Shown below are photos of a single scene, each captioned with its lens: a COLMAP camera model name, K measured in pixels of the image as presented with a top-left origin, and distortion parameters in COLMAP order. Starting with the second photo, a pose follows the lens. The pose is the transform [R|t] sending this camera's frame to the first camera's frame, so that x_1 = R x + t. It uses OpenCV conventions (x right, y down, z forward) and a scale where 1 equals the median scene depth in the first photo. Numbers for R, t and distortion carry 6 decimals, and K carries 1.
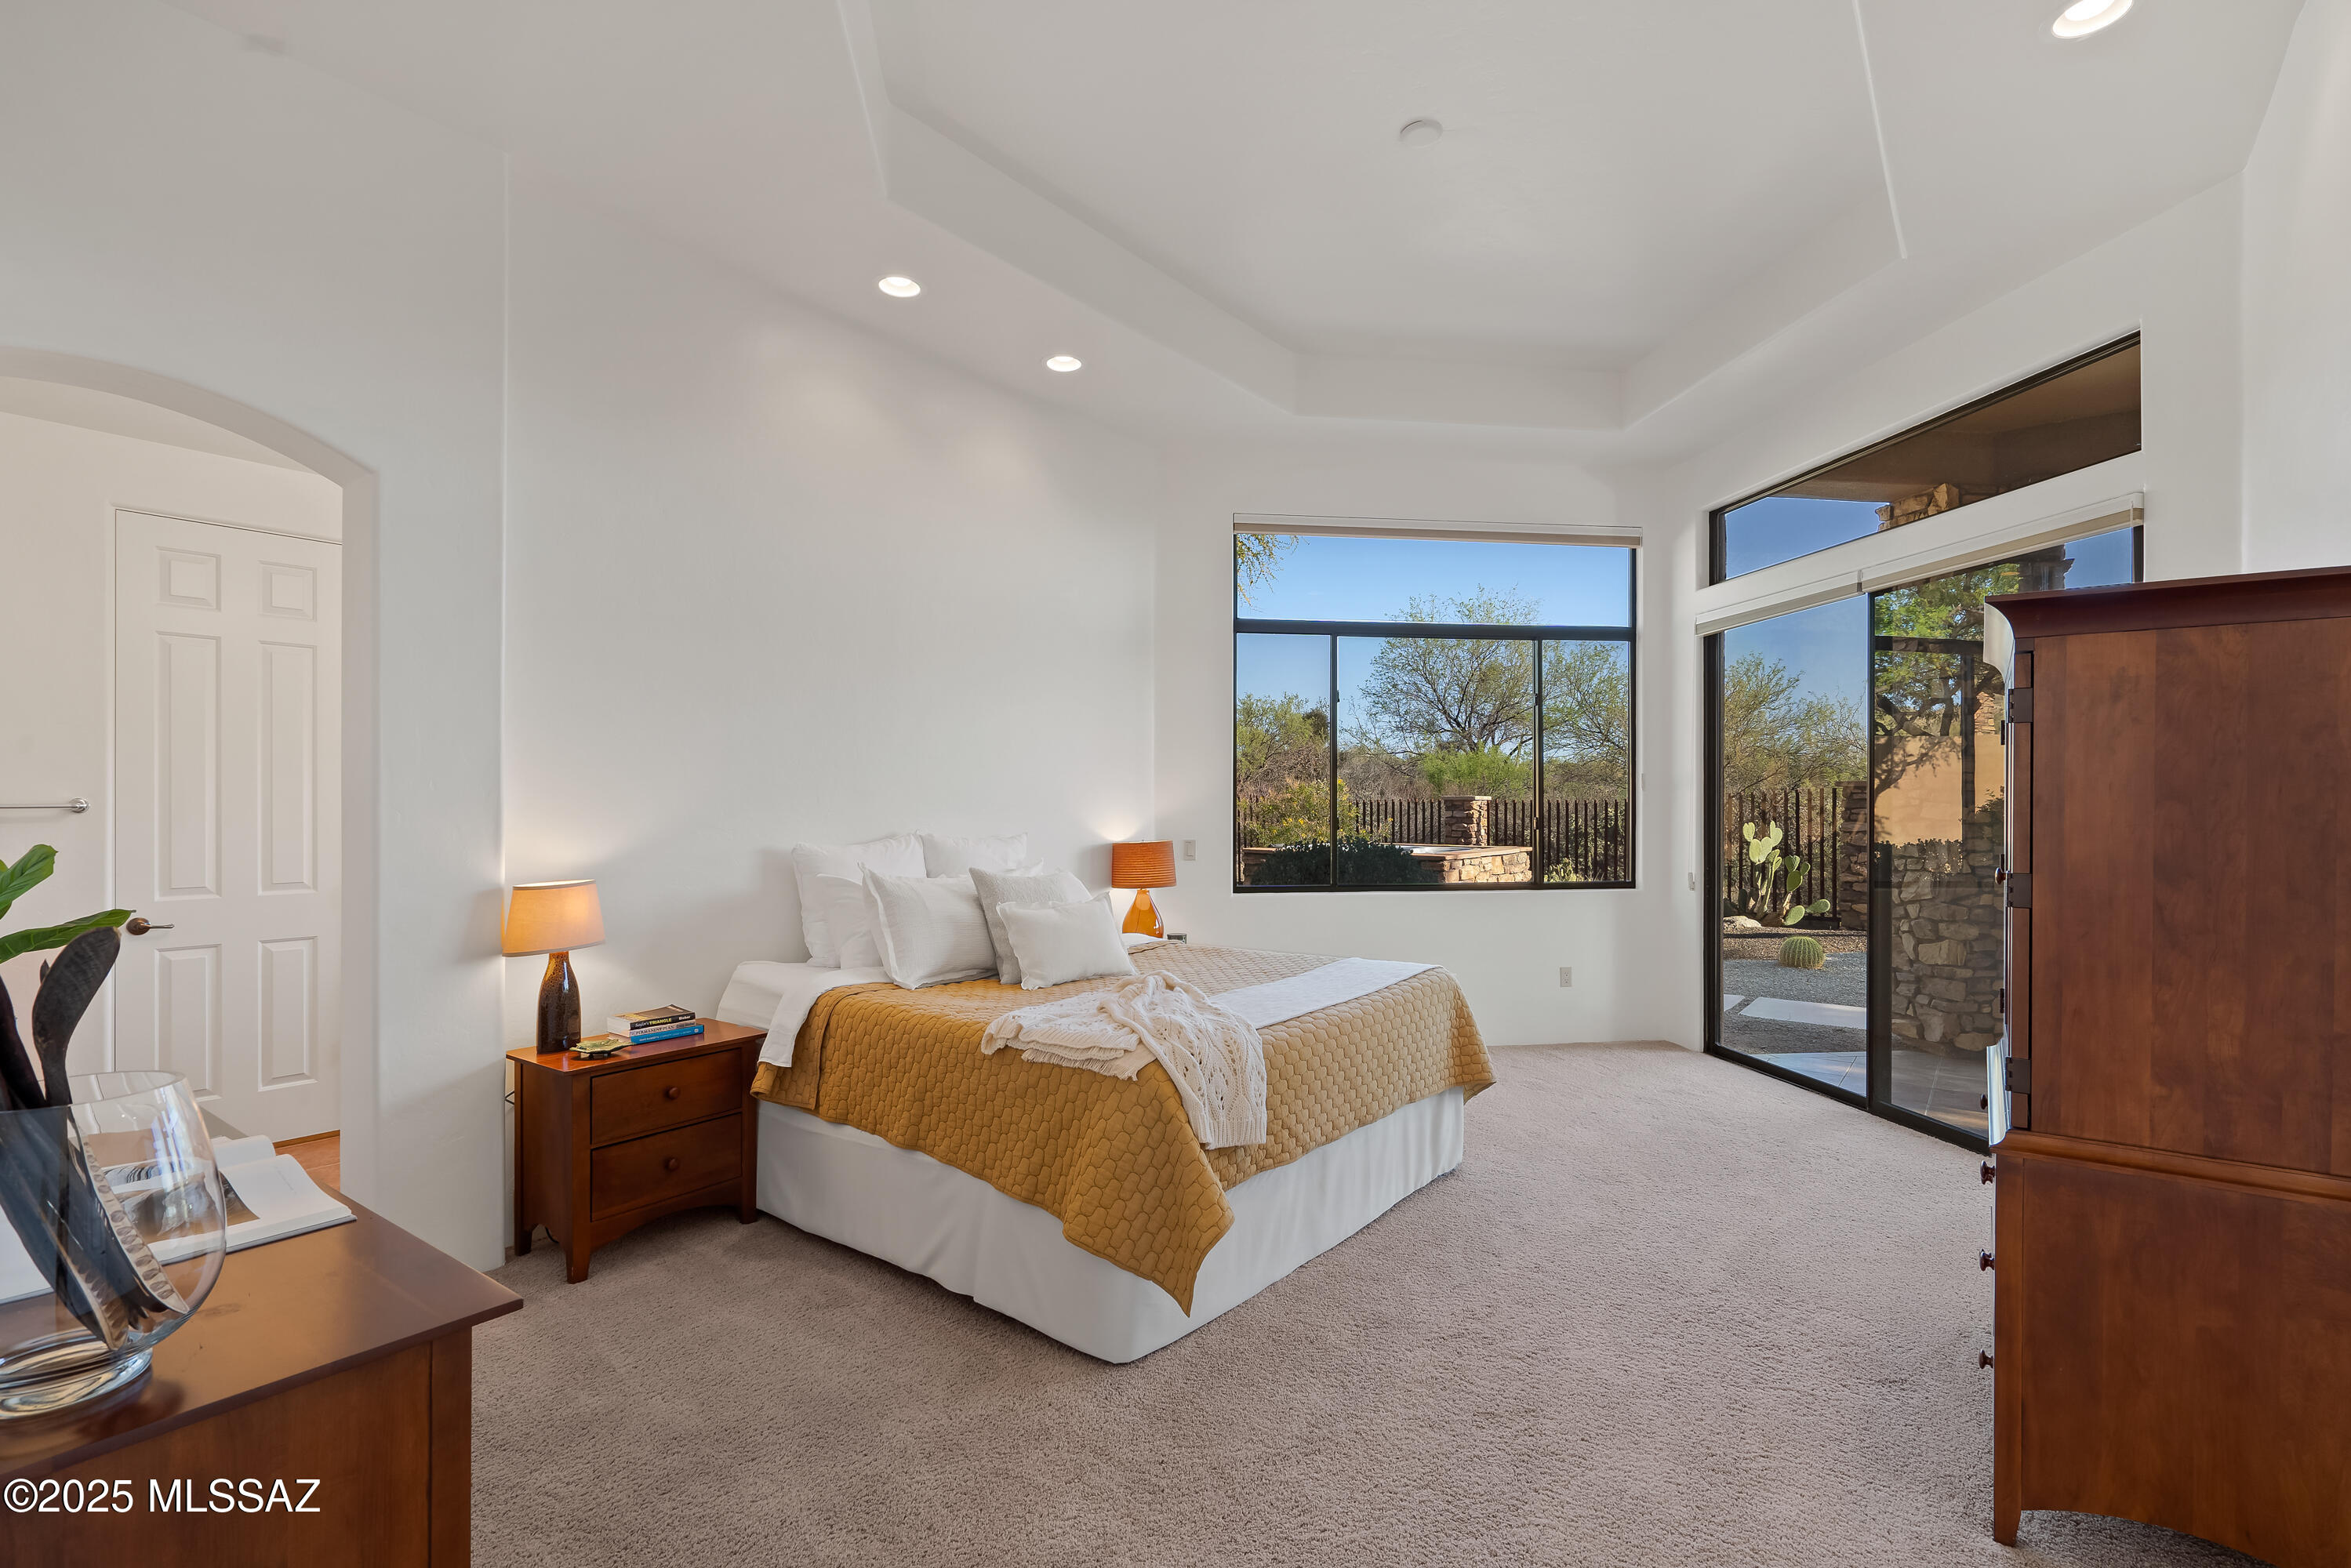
lens RADIAL K [[1098.7, 0, 1178.0], [0, 1098.7, 807.4], [0, 0, 1]] dist [-0.001262, 0.000466]
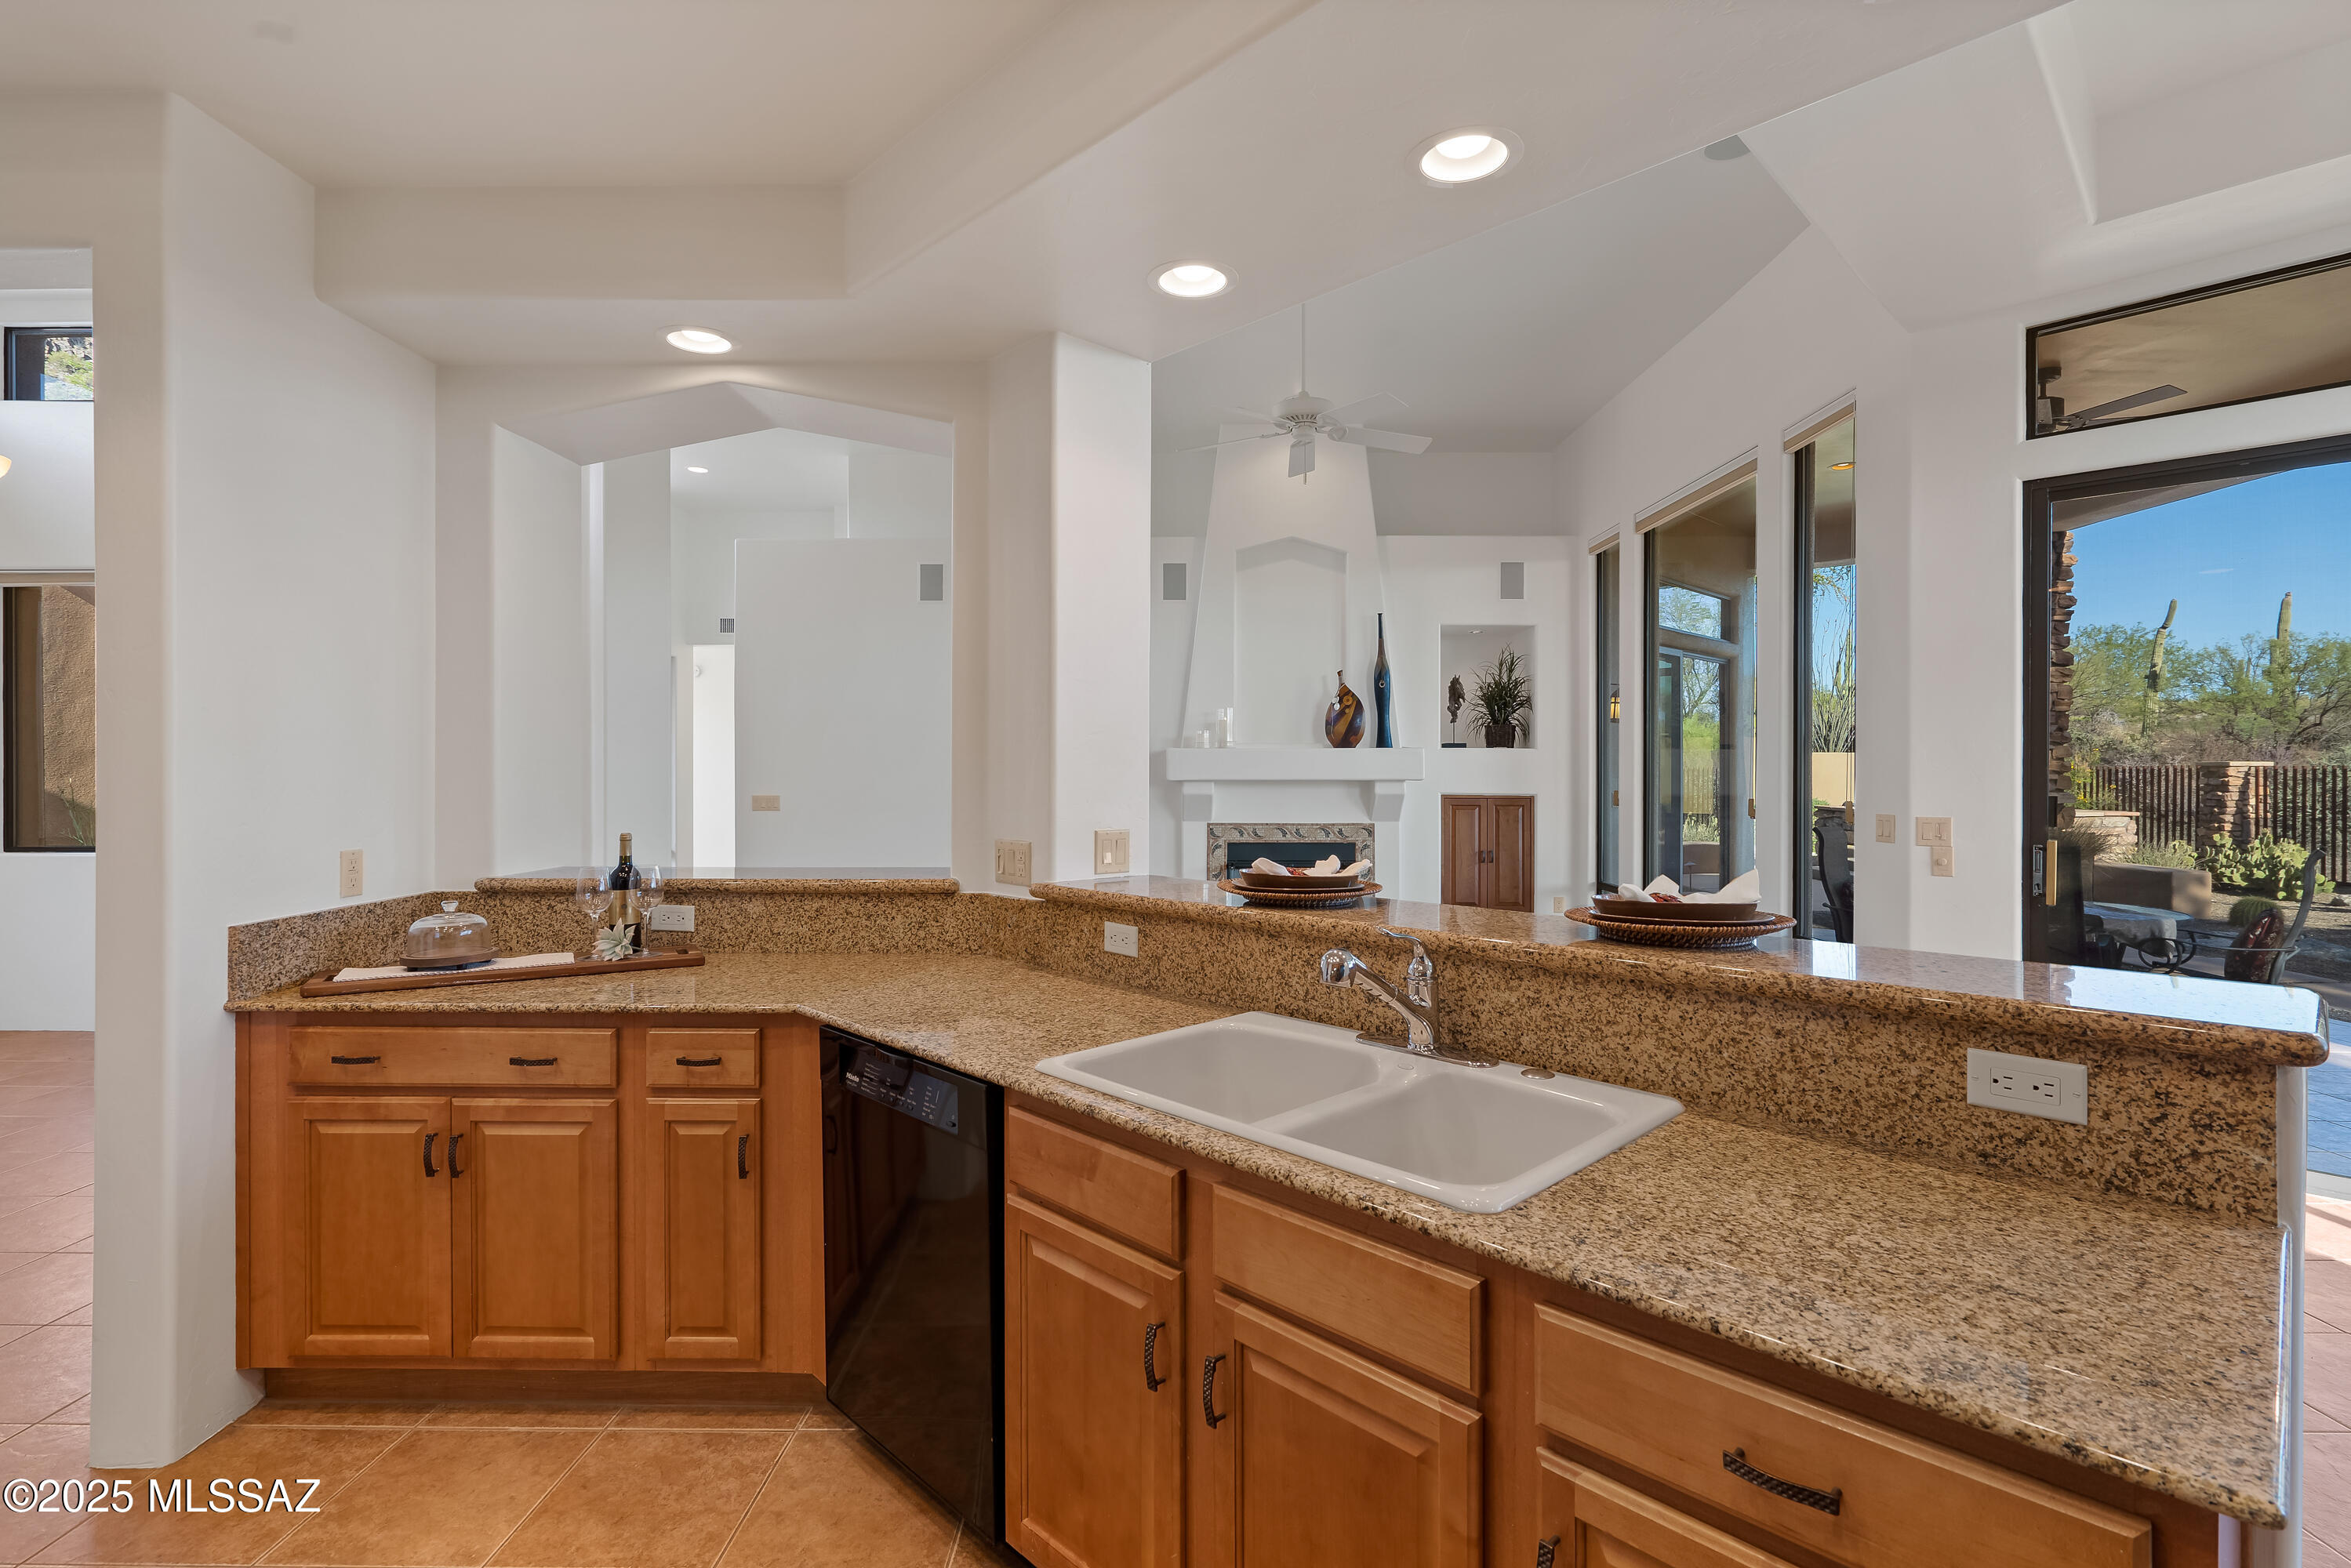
lens RADIAL K [[1112.9, 0, 1159.8], [0, 1112.9, 776.9], [0, 0, 1]] dist [-0.001479, -0.000032]
pose [[0.583948, 0.000308, -0.811791, 0.519934], [-0.001652, 0.999998, -0.000808, 0.004804], [0.811790, 0.001813, 0.583947, -0.274765]]
